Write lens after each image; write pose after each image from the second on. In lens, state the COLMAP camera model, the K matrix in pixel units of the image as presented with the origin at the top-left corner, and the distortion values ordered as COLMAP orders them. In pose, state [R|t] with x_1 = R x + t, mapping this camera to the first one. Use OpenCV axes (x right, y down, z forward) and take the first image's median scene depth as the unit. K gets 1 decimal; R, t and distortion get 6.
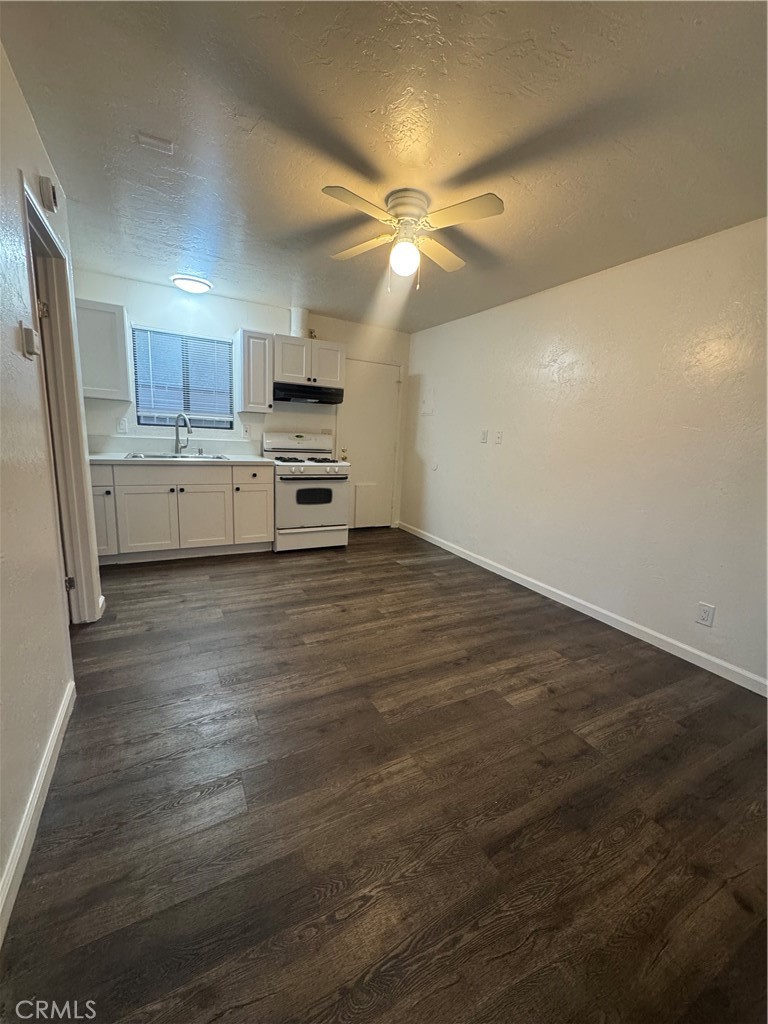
lens RADIAL K [[407.4, 0, 385.5], [0, 407.4, 512.4], [0, 0, 1]] dist [-0.006089, 0.001059]
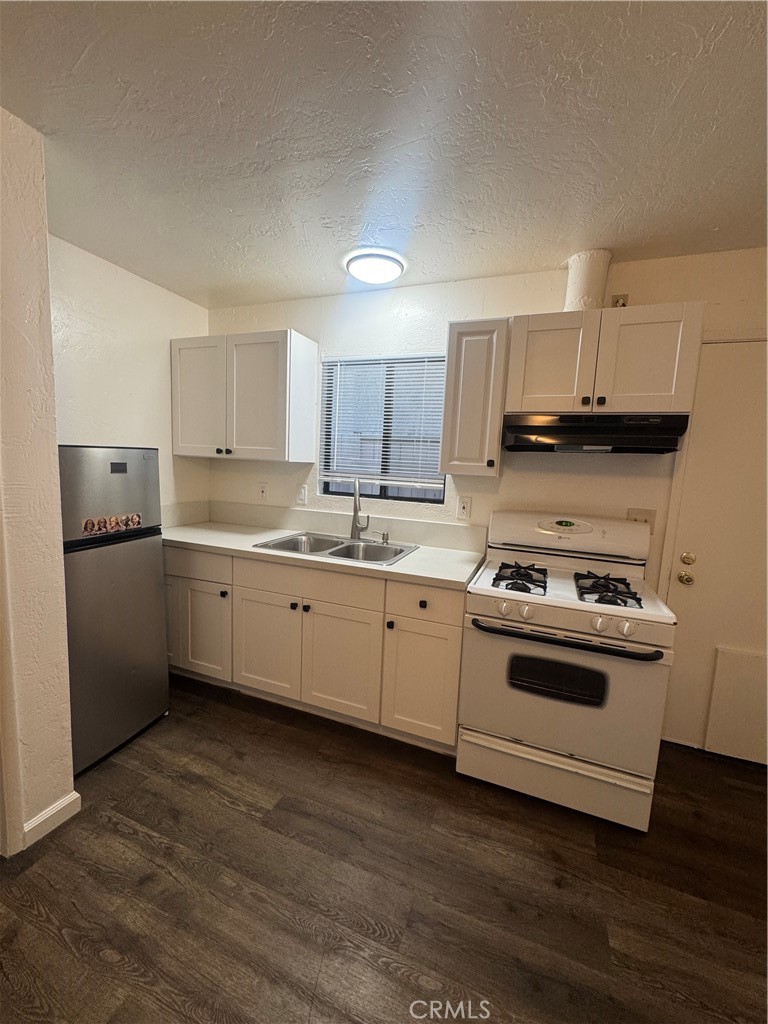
lens RADIAL K [[407.4, 0, 385.5], [0, 407.4, 512.4], [0, 0, 1]] dist [-0.006089, 0.001059]
pose [[0.652844, 0.066615, -0.754558, 0.008883], [-0.158240, 0.986142, -0.049849, -0.170731], [0.740780, 0.151945, 0.654338, 0.640480]]
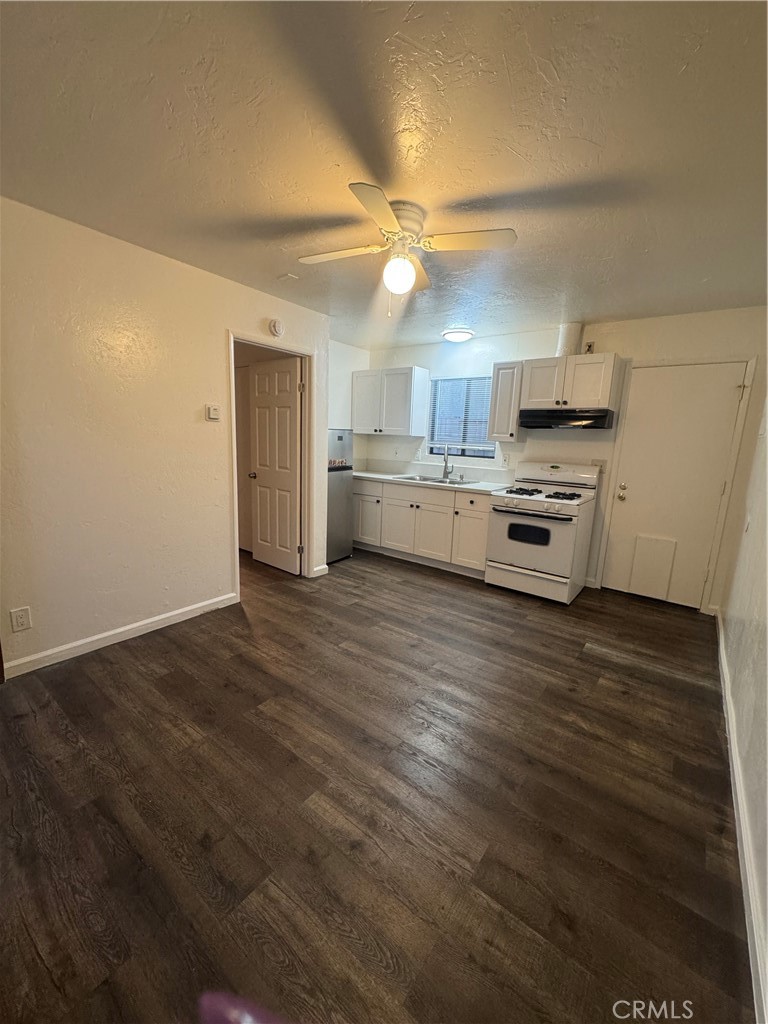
lens RADIAL K [[407.4, 0, 385.5], [0, 407.4, 512.4], [0, 0, 1]] dist [-0.006089, 0.001059]
pose [[0.413283, 0.128353, -0.901512, 0.529030], [-0.193293, 0.979820, 0.050890, -0.077247], [0.889851, 0.153224, 0.429752, 0.371212]]
